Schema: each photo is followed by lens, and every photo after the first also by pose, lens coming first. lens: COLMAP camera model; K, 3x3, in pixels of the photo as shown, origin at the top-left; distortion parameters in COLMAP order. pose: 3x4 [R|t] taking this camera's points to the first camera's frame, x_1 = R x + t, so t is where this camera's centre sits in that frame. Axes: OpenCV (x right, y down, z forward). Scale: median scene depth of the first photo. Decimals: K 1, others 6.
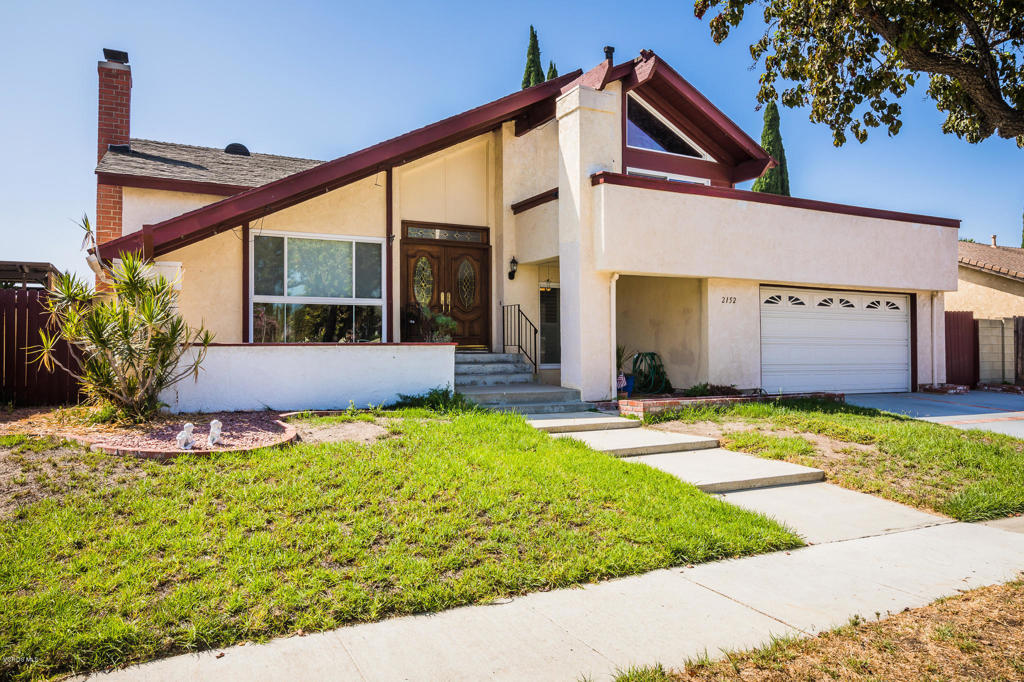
lens RADIAL K [[714.8, 0, 512.0], [0, 714.8, 341.0], [0, 0, 1]] dist [0.002234, -0.003495]
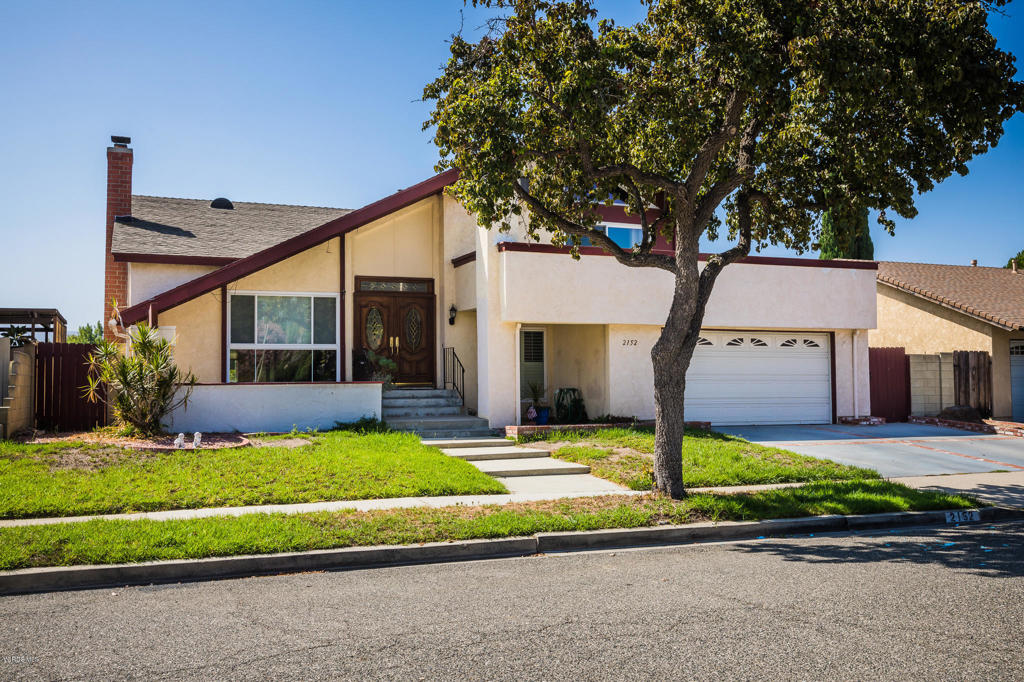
lens RADIAL K [[966.0, 0, 512.0], [0, 966.0, 341.0], [0, 0, 1]] dist [-0.007240, 0.011563]
pose [[0.996133, -0.009230, -0.087368, 0.249049], [0.006318, 0.999417, -0.033550, -0.008494], [0.087627, 0.032869, 0.995611, -0.571882]]
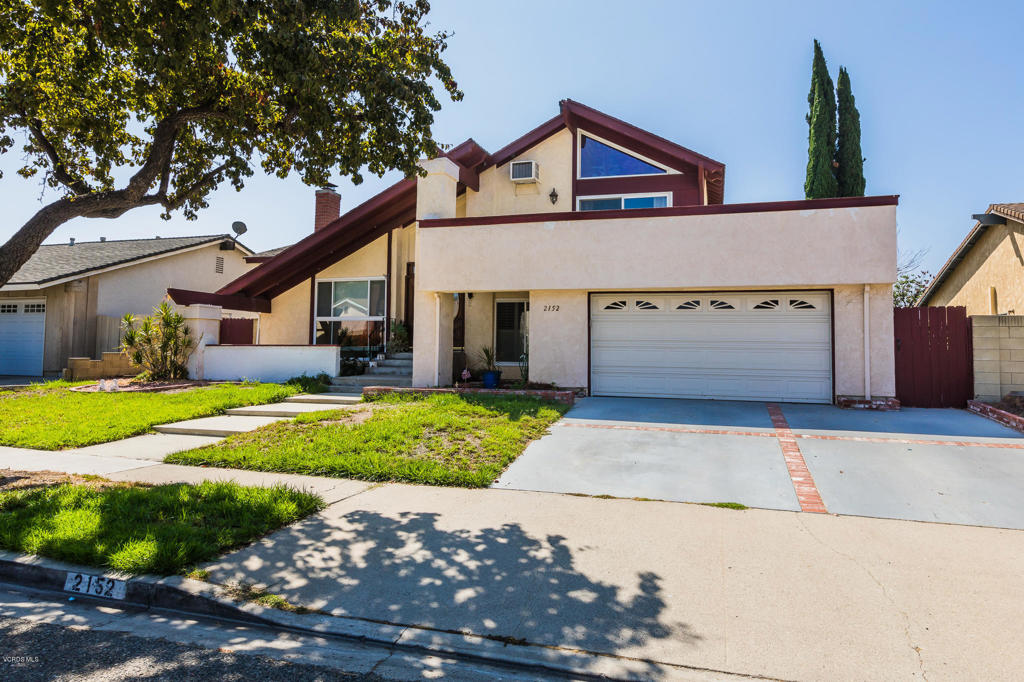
lens RADIAL K [[617.1, 0, 541.6], [0, 617.1, 323.3], [0, 0, 1]] dist [-0.002690, 0.000527]
pose [[0.731255, -0.021784, -0.681757, 0.962679], [-0.002399, 0.999402, -0.034506, 0.000911], [0.682100, 0.026868, 0.730765, 0.265099]]
